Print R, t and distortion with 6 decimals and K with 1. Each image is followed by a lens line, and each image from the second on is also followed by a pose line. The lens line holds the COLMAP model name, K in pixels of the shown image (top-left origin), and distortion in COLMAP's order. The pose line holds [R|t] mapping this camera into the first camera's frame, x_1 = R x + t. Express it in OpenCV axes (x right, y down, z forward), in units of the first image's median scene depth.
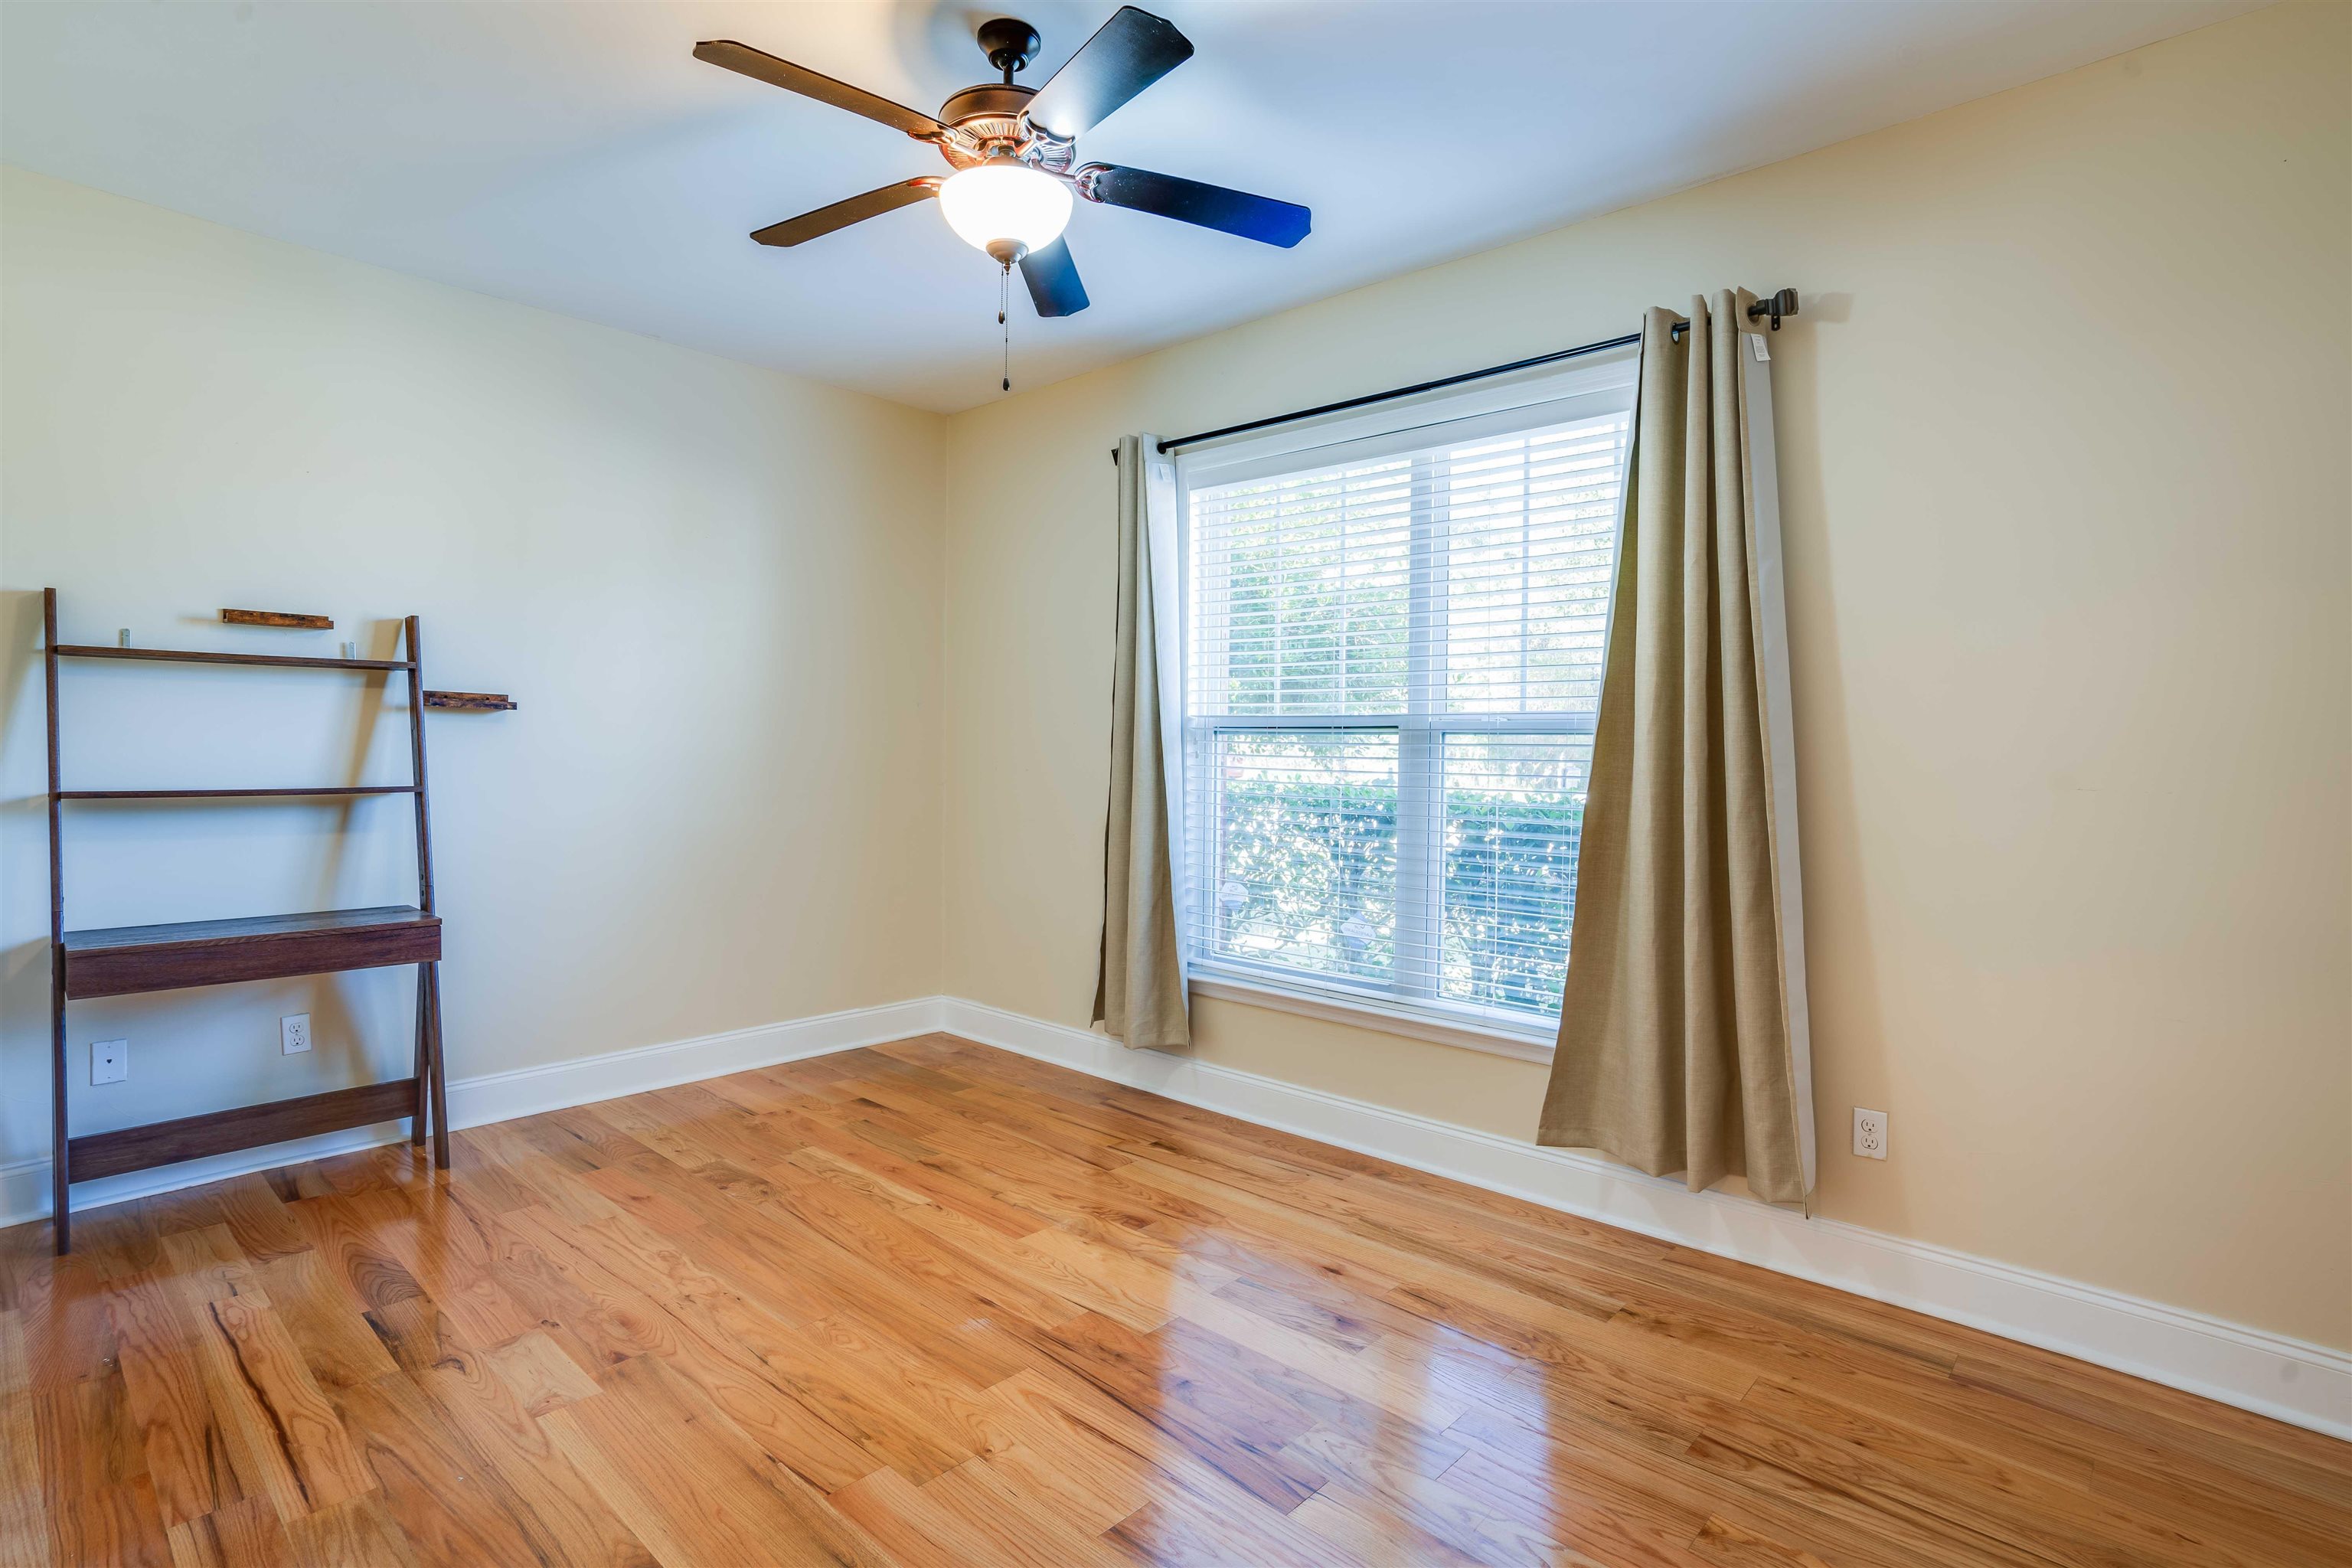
lens RADIAL K [[1143.6, 0, 1160.1], [0, 1143.6, 780.3], [0, 0, 1]] dist [-0.045262, 0.024597]
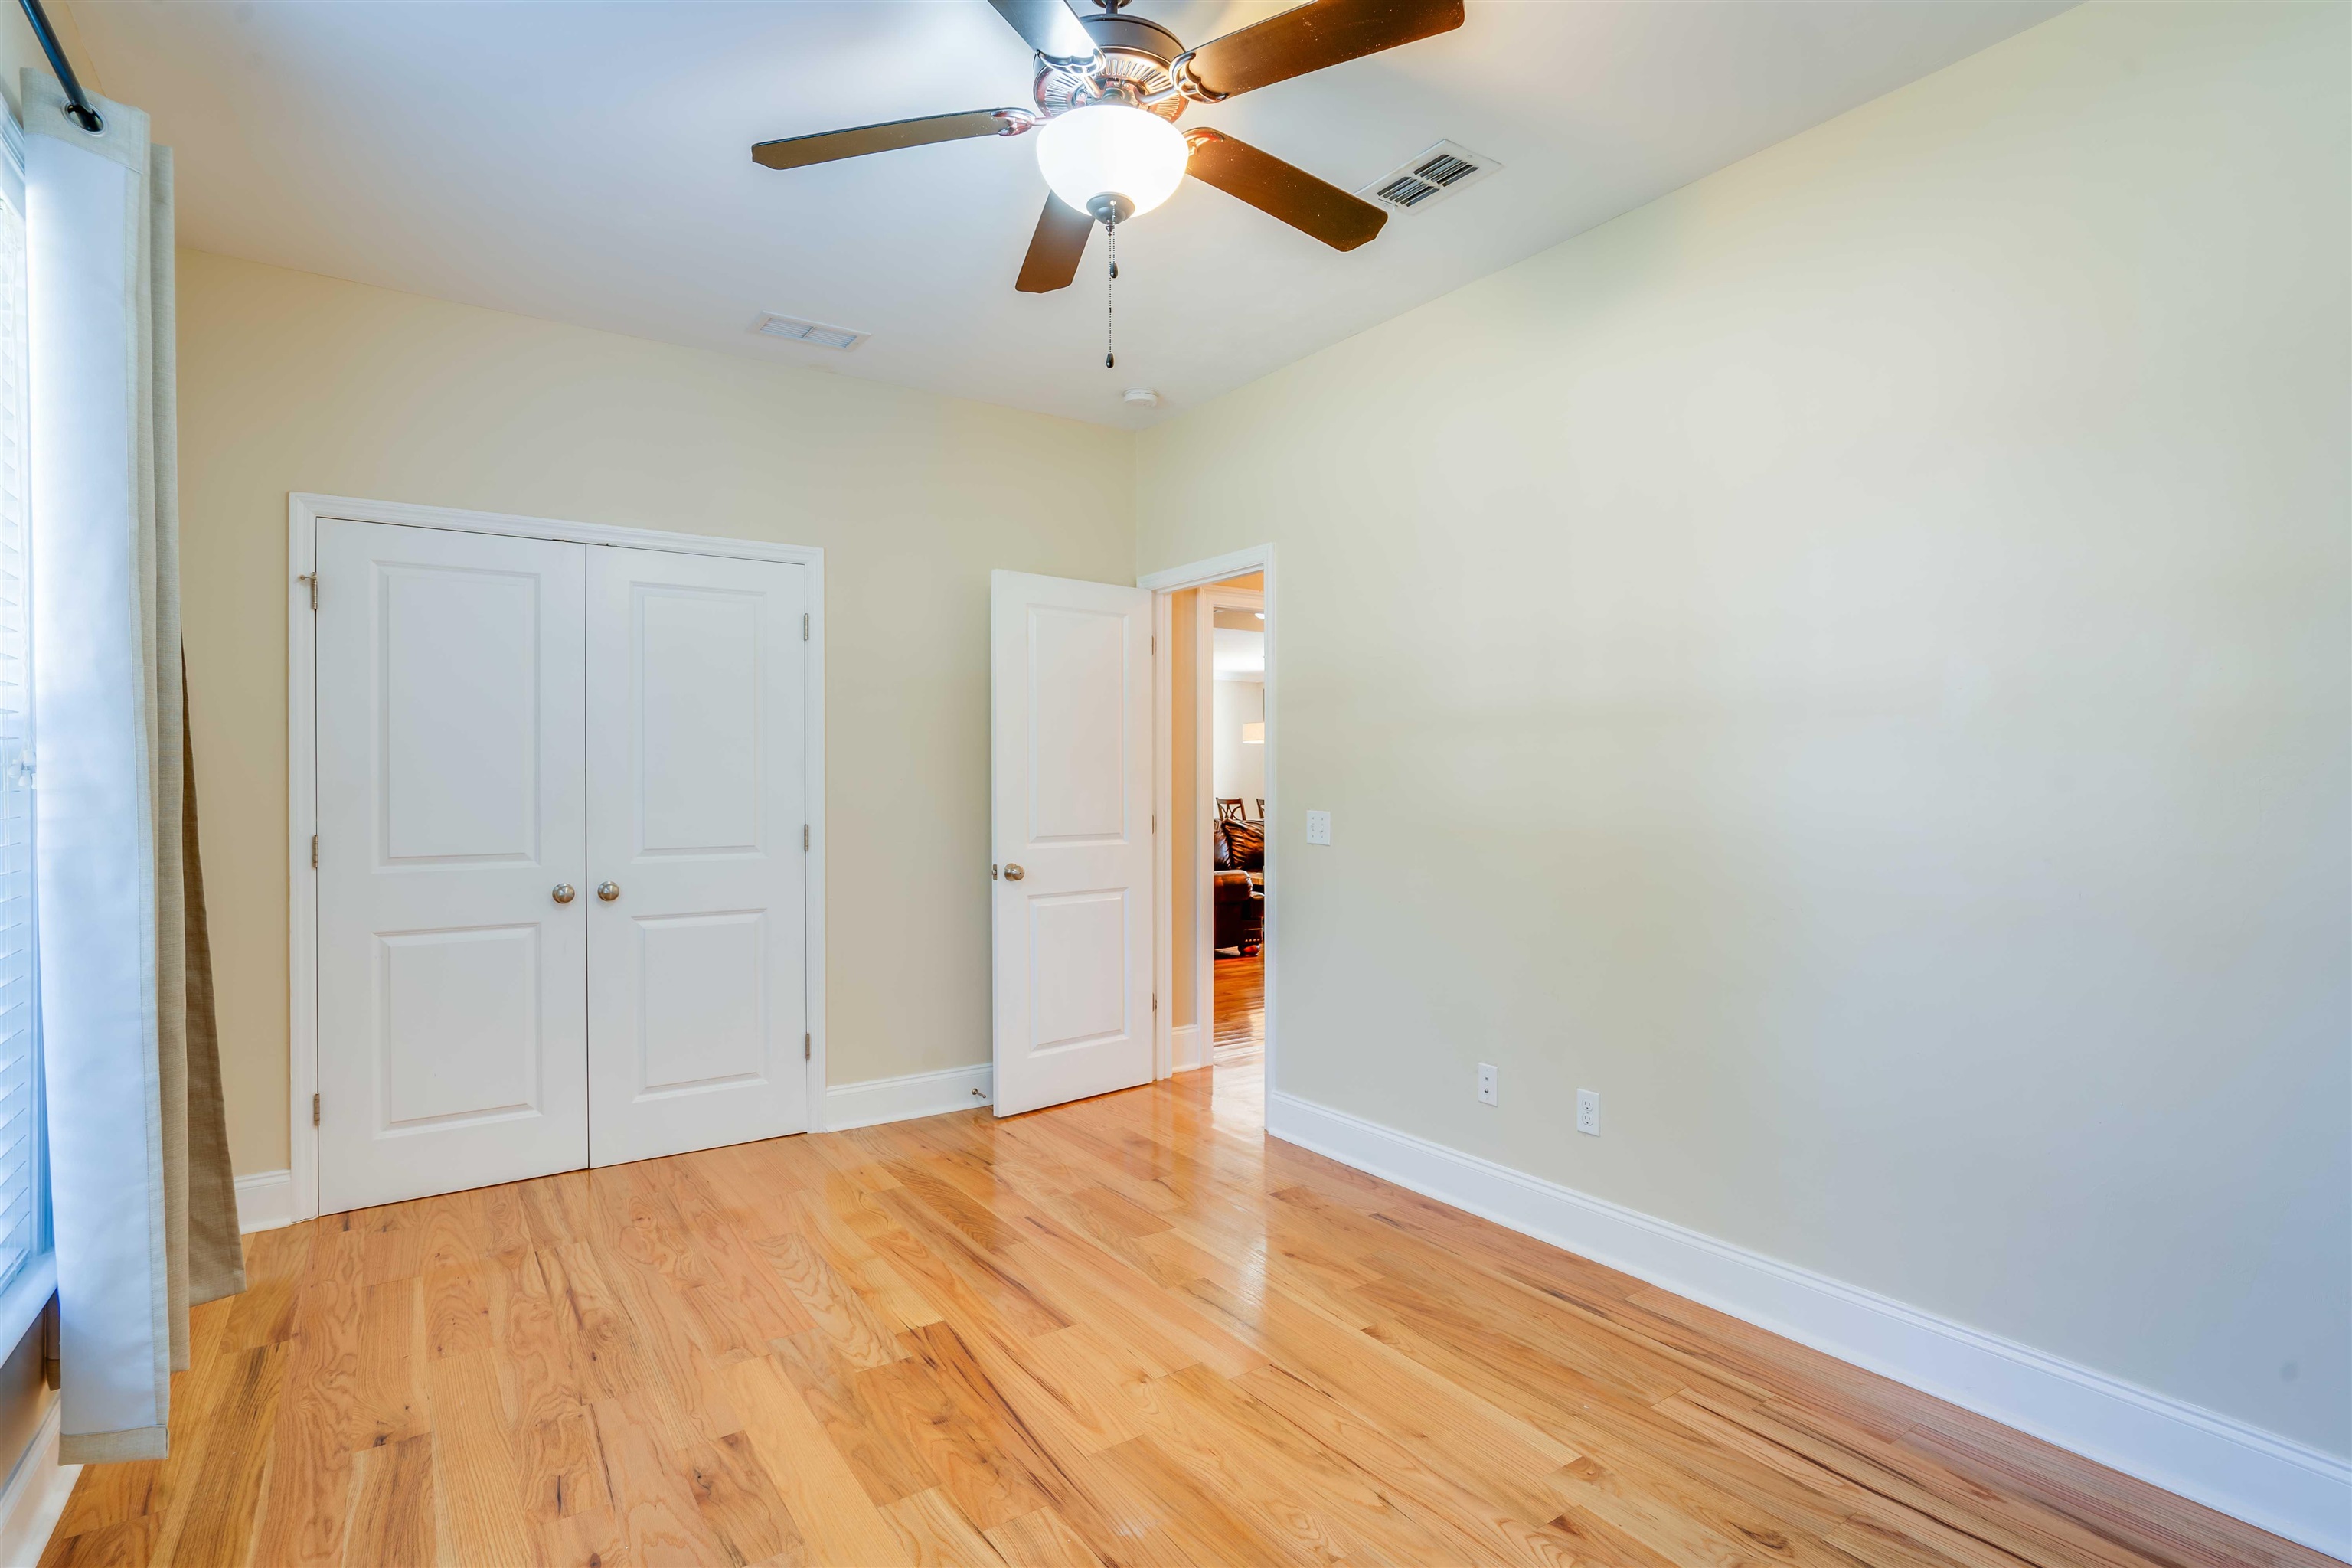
lens RADIAL K [[1143.6, 0, 1160.1], [0, 1143.6, 780.3], [0, 0, 1]] dist [-0.045262, 0.024597]
pose [[-0.974681, -0.010126, 0.223371, -0.257961], [-0.002834, 0.999453, 0.032944, -0.039983], [-0.223583, 0.031477, -0.974177, 1.286161]]
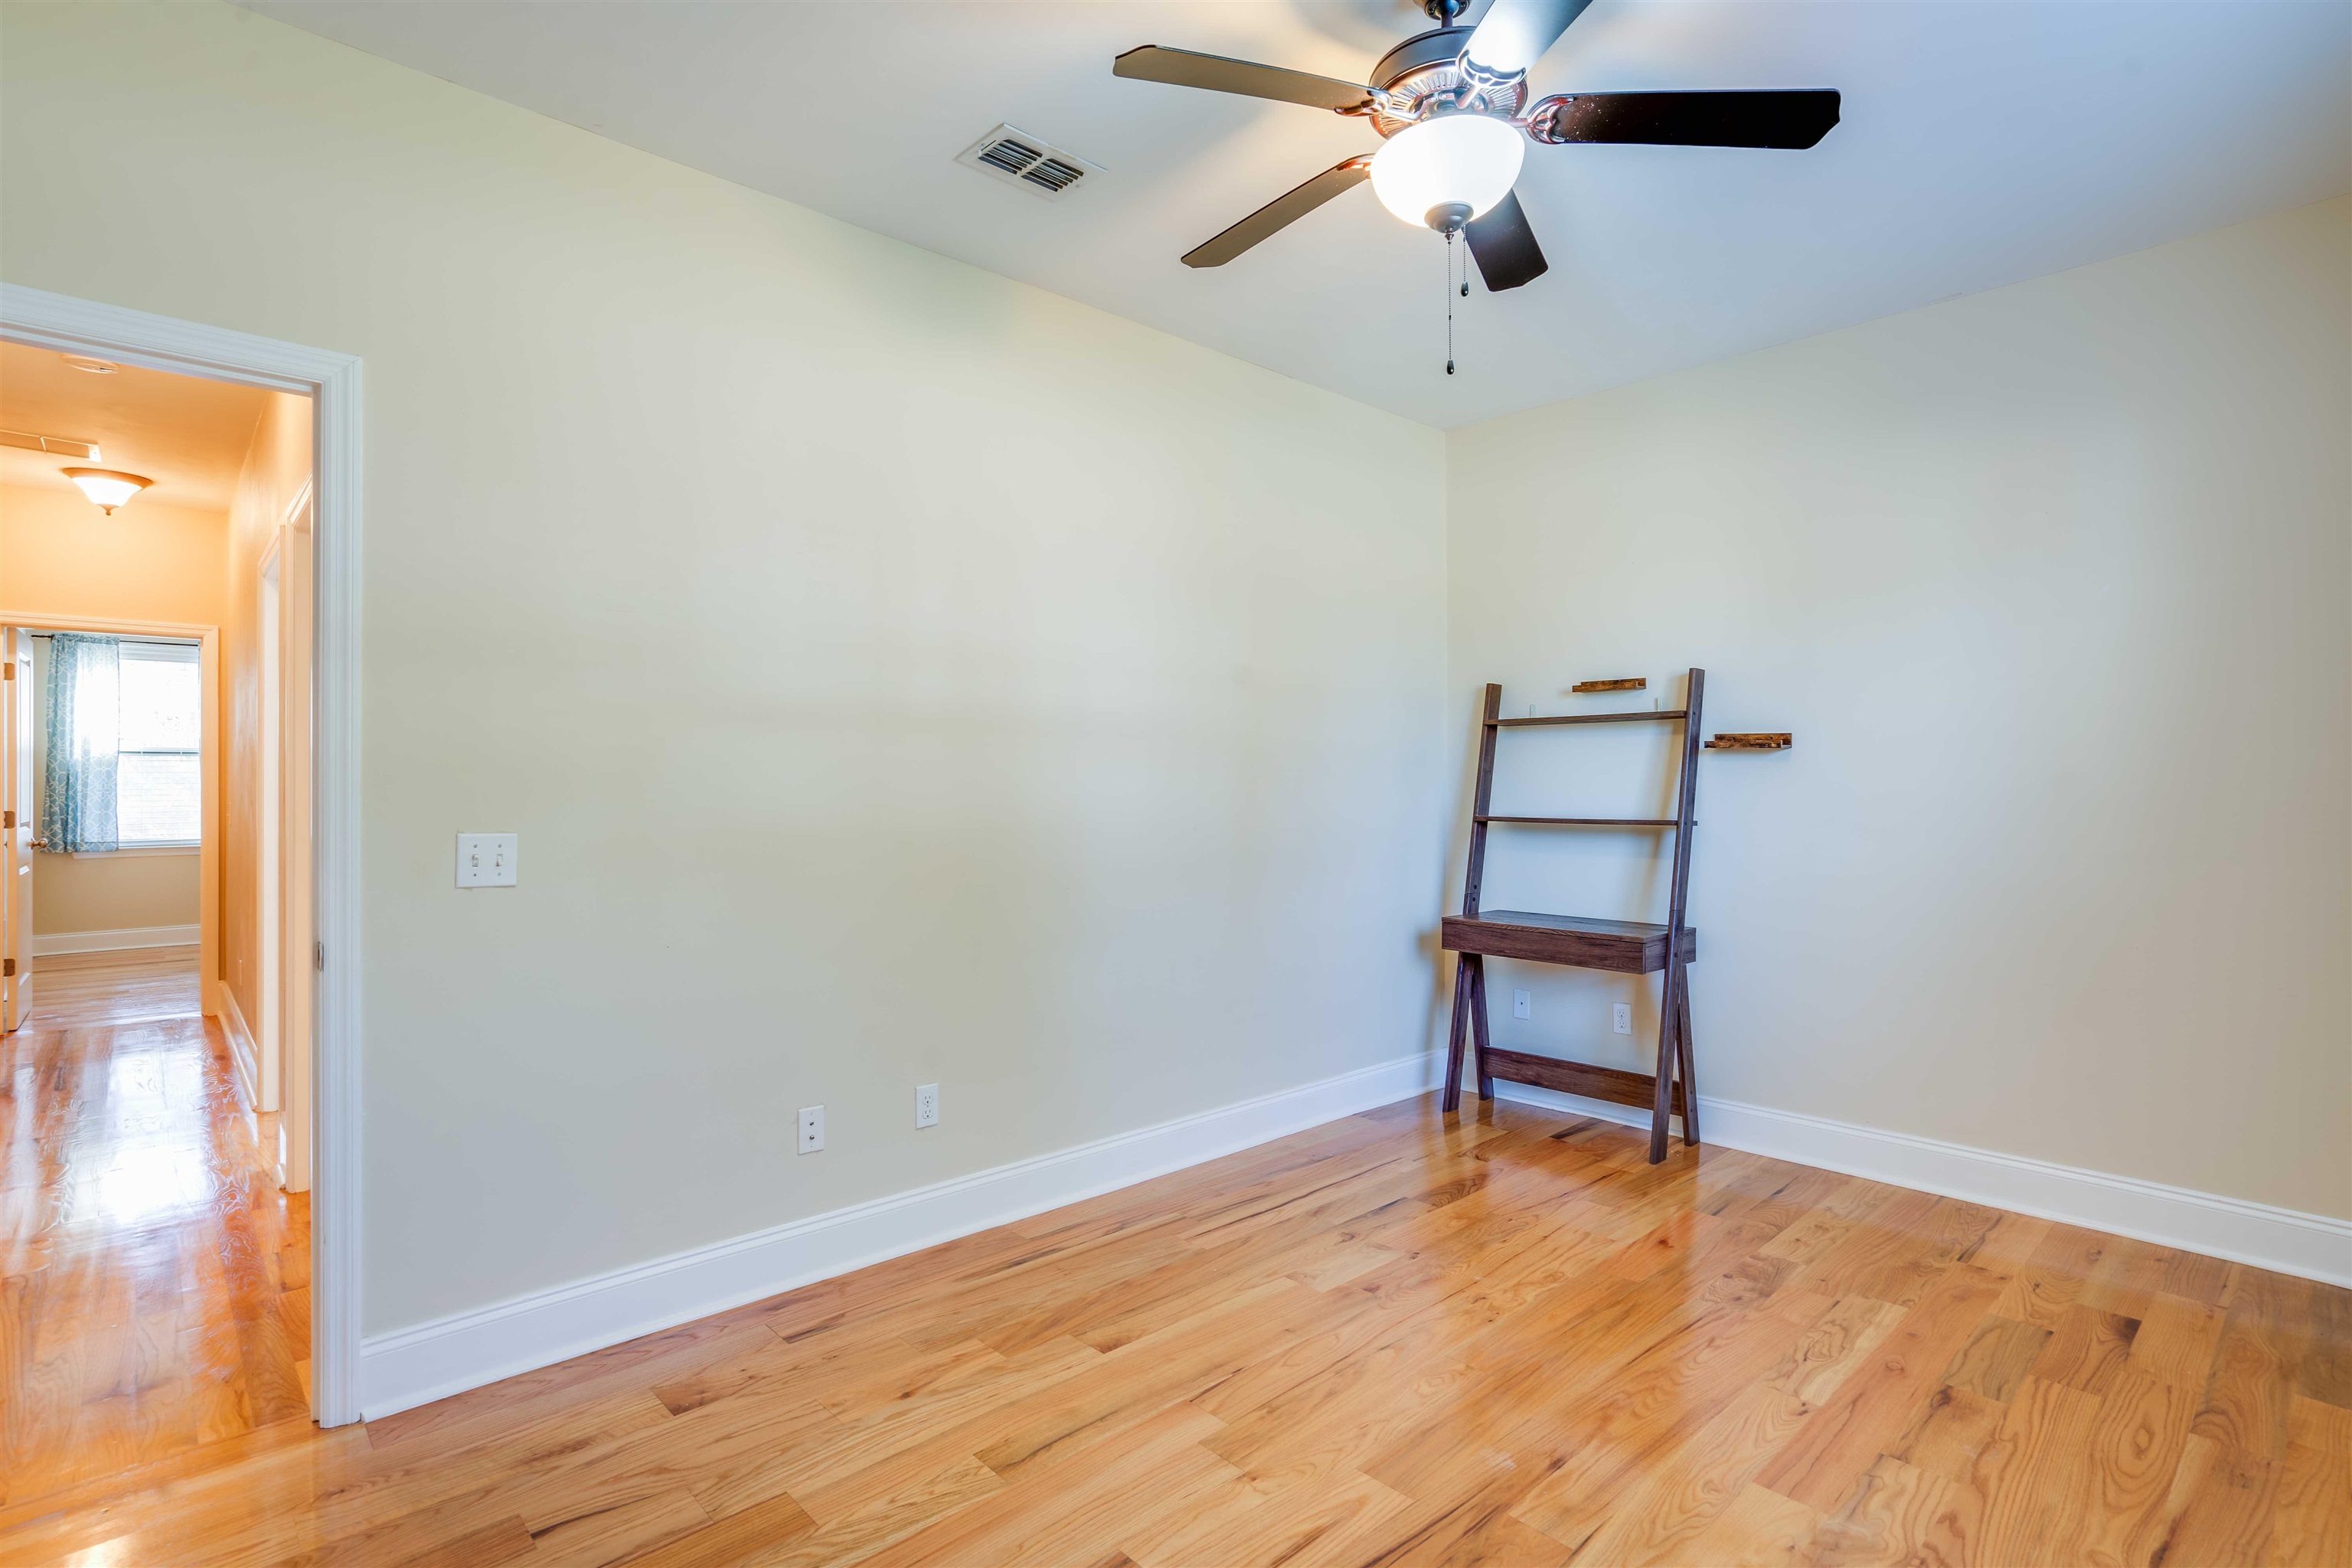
lens RADIAL K [[1143.6, 0, 1160.1], [0, 1143.6, 780.3], [0, 0, 1]] dist [-0.045262, 0.024597]
pose [[-0.081751, -0.012403, -0.996576, 0.523982], [-0.028728, 0.999536, -0.010084, -0.008772], [0.996239, 0.027805, -0.082070, 0.596960]]
